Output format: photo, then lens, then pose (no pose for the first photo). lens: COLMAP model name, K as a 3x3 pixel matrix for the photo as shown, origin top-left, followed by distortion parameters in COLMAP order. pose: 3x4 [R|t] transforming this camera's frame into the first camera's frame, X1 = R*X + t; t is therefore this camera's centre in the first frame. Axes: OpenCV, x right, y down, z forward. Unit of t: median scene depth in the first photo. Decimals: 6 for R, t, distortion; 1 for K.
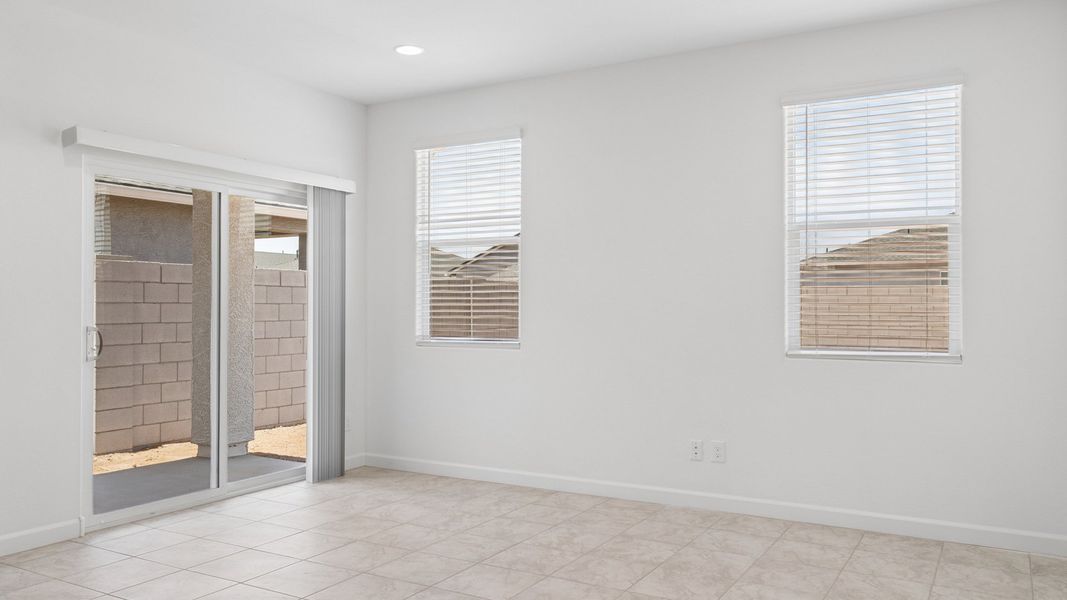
lens RADIAL K [[816.4, 0, 533.5], [0, 816.4, 300.0], [0, 0, 1]] dist [0.002874, 0.003135]
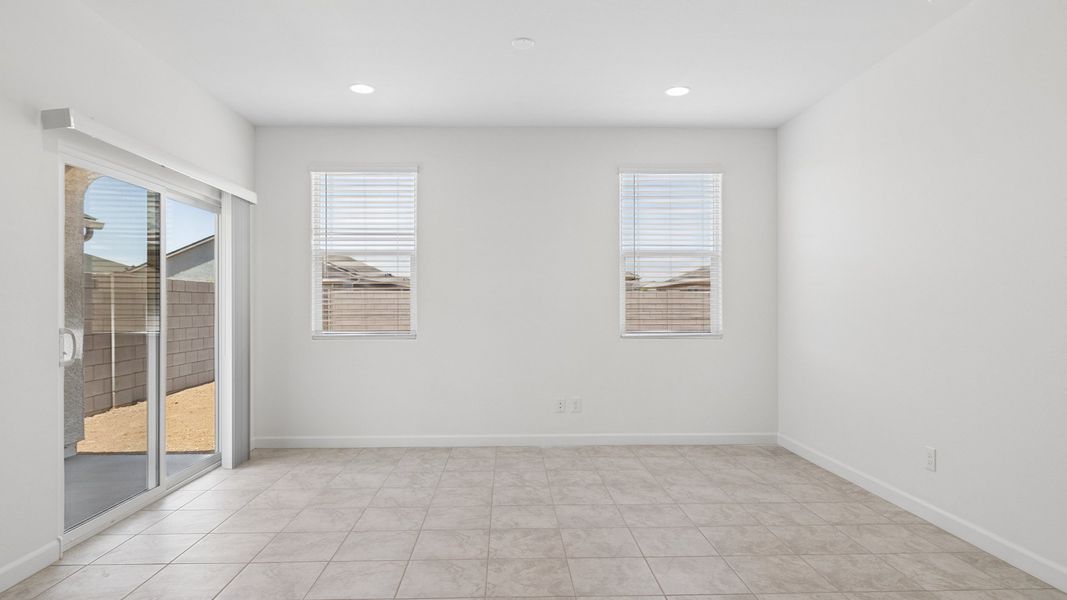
lens RADIAL K [[593.9, 0, 533.5], [0, 593.9, 300.0], [0, 0, 1]] dist [0.002132, -0.000662]
pose [[0.851665, 0.003149, 0.524076, -0.337998], [-0.001559, 0.999993, -0.003475, 0.002153], [-0.524084, 0.002143, 0.851664, 0.117856]]
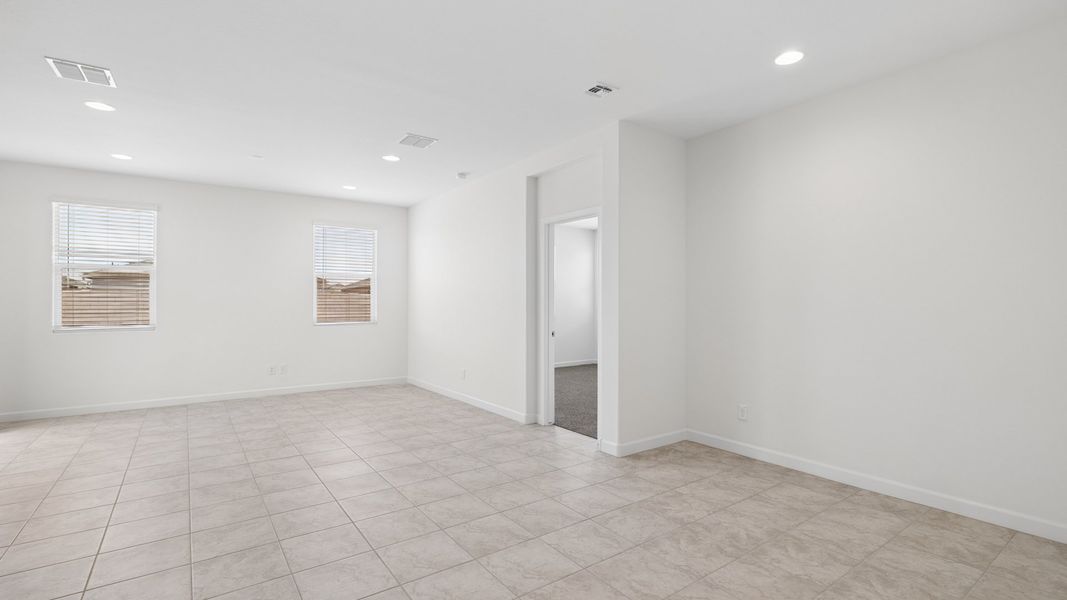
lens RADIAL K [[481.5, 0, 533.5], [0, 481.5, 300.0], [0, 0, 1]] dist [-0.001421, 0.000243]
pose [[0.422496, 0.006023, 0.906345, -0.604822], [-0.004513, 0.999980, -0.004542, -0.004559], [-0.906354, -0.002171, 0.422514, -0.181608]]
